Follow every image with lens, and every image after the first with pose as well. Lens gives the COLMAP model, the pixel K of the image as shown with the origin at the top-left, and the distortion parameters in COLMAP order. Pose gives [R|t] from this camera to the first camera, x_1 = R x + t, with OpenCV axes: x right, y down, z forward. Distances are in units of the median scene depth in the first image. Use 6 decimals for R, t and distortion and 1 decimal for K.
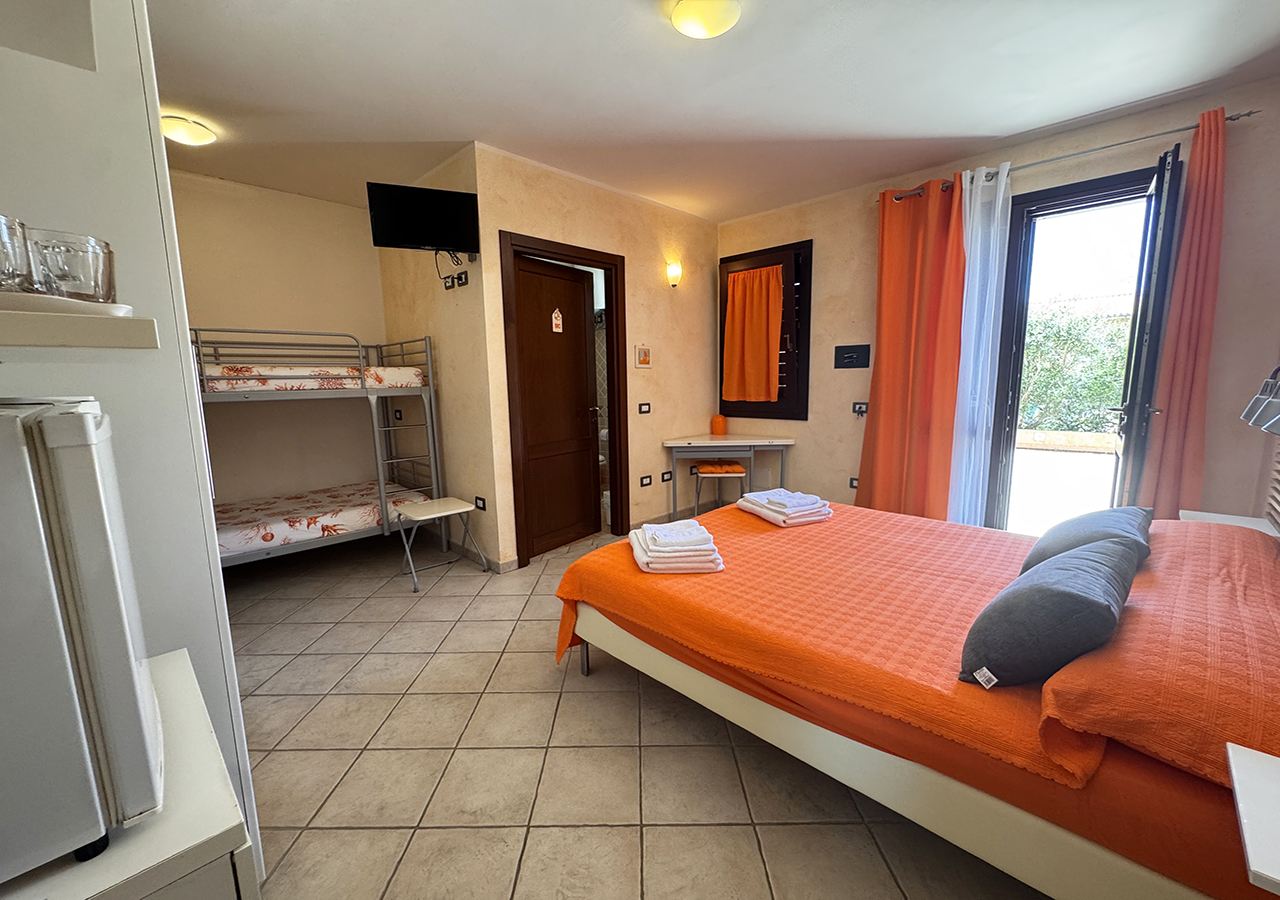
lens RADIAL K [[507.6, 0, 646.1], [0, 507.6, 454.4], [0, 0, 1]] dist [-0.000888, -0.000200]
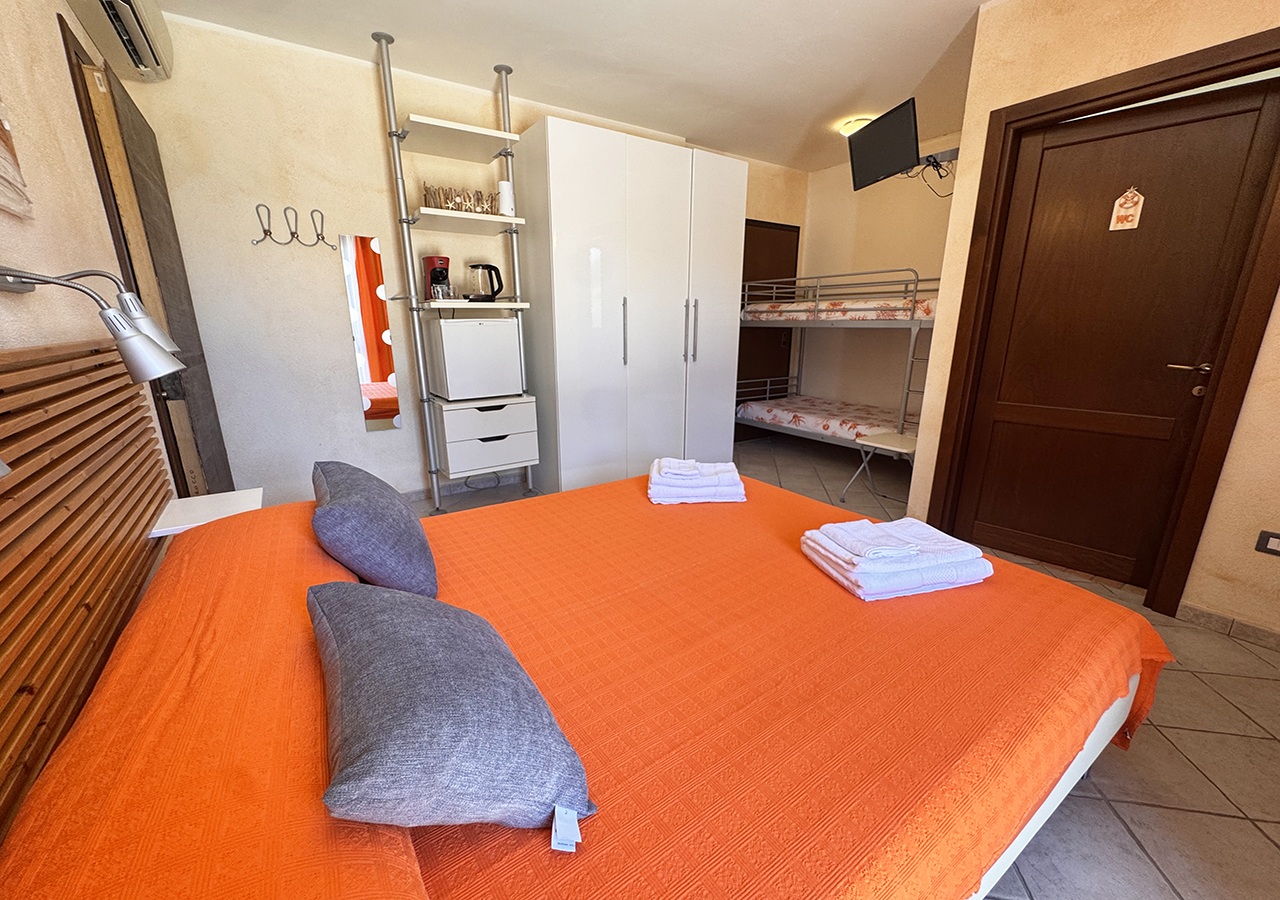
lens RADIAL K [[507.6, 0, 648.6], [0, 507.6, 445.1], [0, 0, 1]] dist [-0.000888, -0.000200]
pose [[-0.164592, 0.253328, -0.953276, 0.651682], [-0.135706, 0.951450, 0.276274, -0.105011], [0.976982, 0.174838, -0.122223, 0.674691]]
